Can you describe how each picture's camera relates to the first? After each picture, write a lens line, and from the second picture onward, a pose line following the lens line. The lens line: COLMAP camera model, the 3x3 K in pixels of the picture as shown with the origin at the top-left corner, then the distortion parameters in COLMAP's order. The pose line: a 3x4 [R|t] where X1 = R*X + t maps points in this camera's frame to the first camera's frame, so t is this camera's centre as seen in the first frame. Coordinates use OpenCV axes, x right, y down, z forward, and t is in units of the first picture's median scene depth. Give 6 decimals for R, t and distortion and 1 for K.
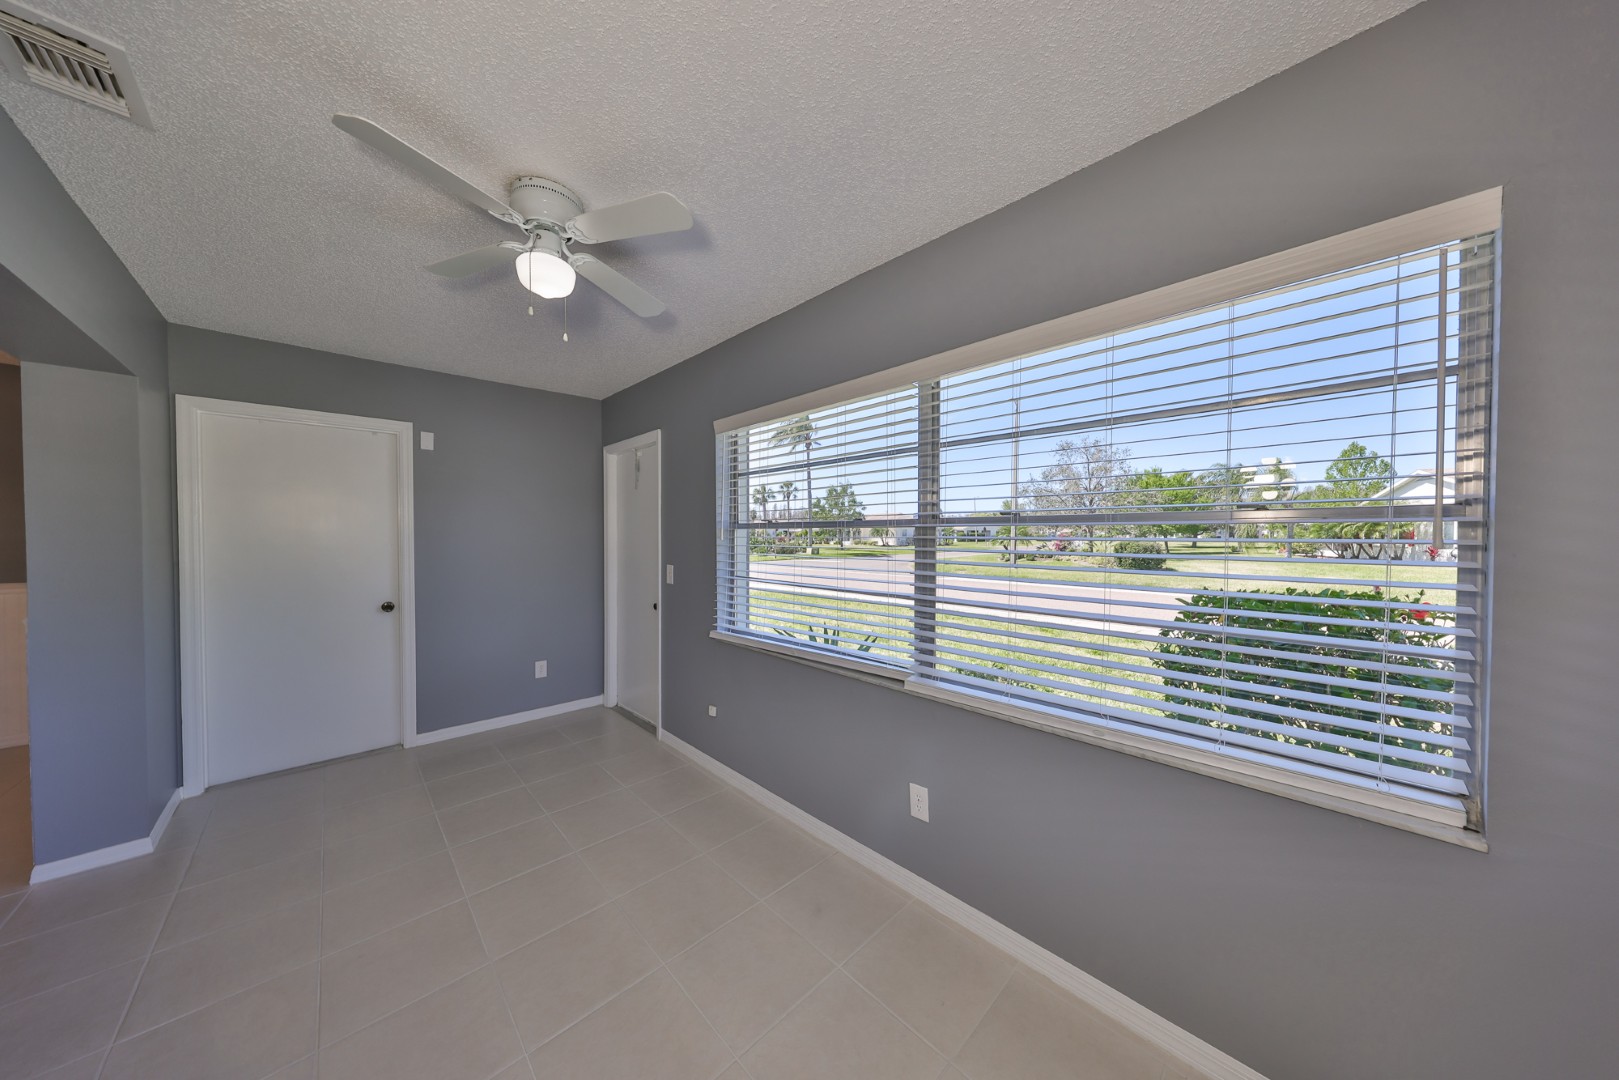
lens RADIAL K [[476.1, 0, 810.0], [0, 476.1, 542.7], [0, 0, 1]] dist [-0.023614, 0.000009]
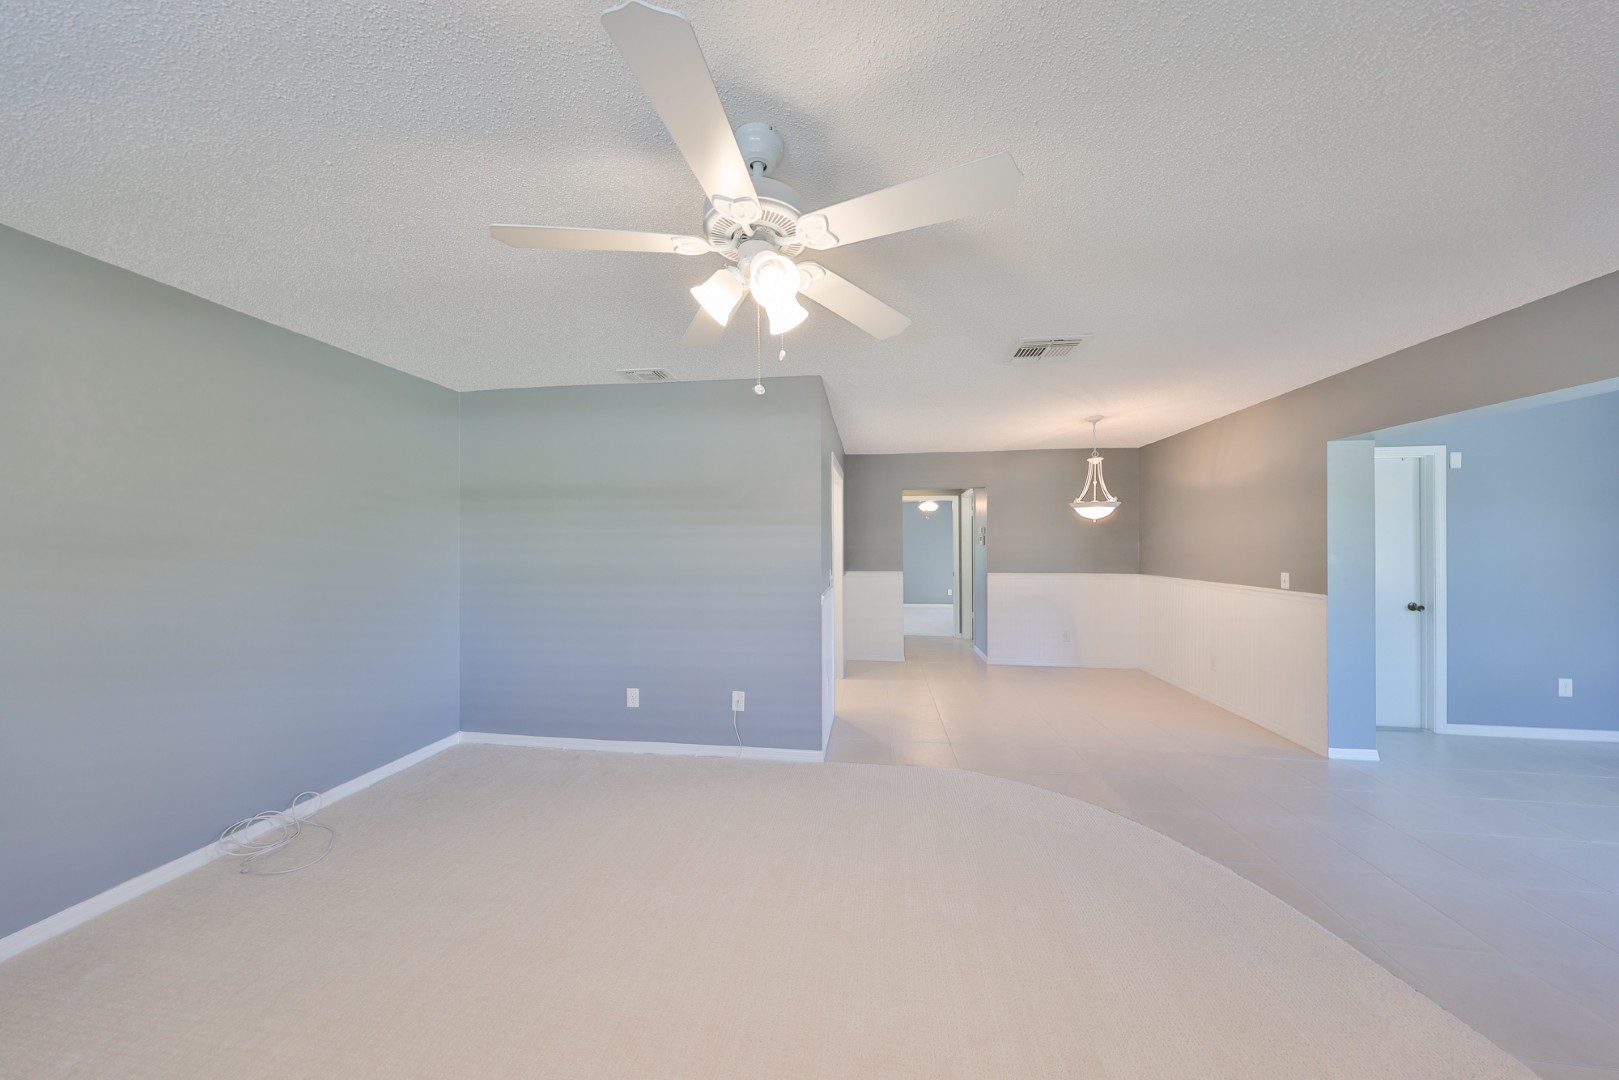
lens RADIAL K [[497.1, 0, 816.1], [0, 497.1, 541.4], [0, 0, 1]] dist [0.000358, 0.000064]
pose [[0.610370, -0.006794, -0.792087, -0.818538], [-0.008279, 0.999854, -0.014956, 0.006048], [0.792073, 0.015686, 0.610224, -0.930597]]
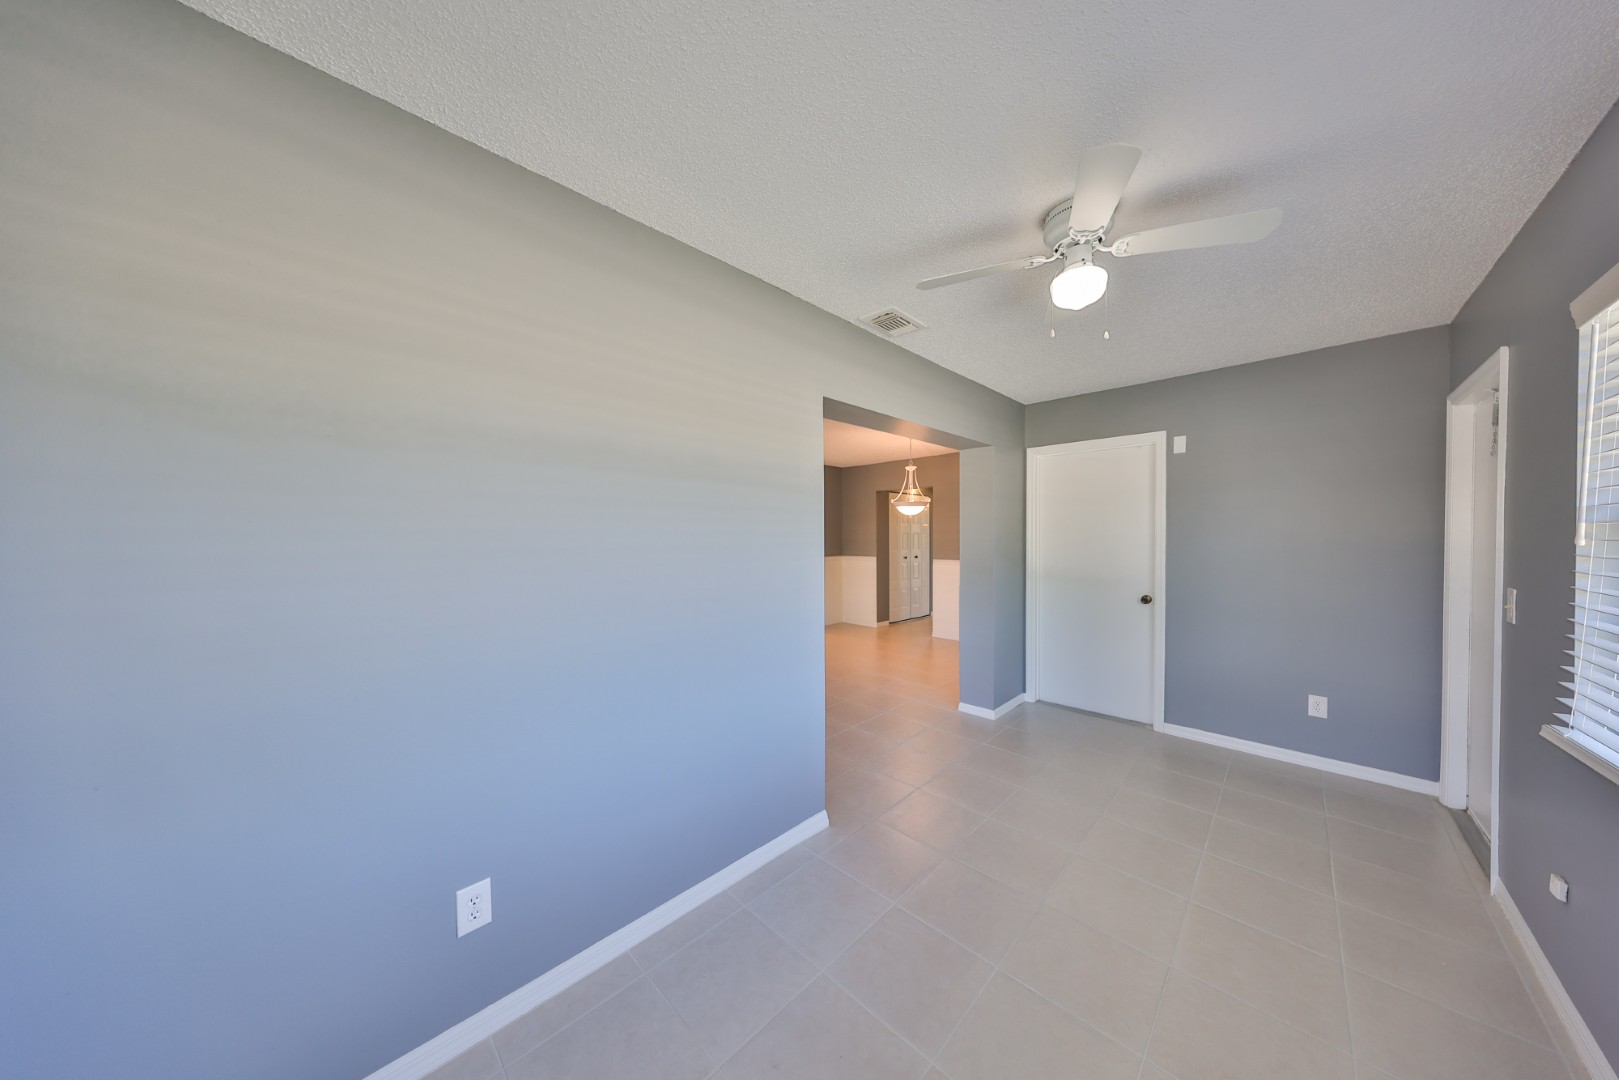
lens RADIAL K [[476.1, 0, 810.0], [0, 476.1, 542.7], [0, 0, 1]] dist [-0.023614, 0.000009]
pose [[0.003449, 0.010858, -0.999935, 0.222263], [-0.011206, 0.999879, 0.010818, -0.002211], [0.999931, 0.011168, 0.003570, 0.180868]]
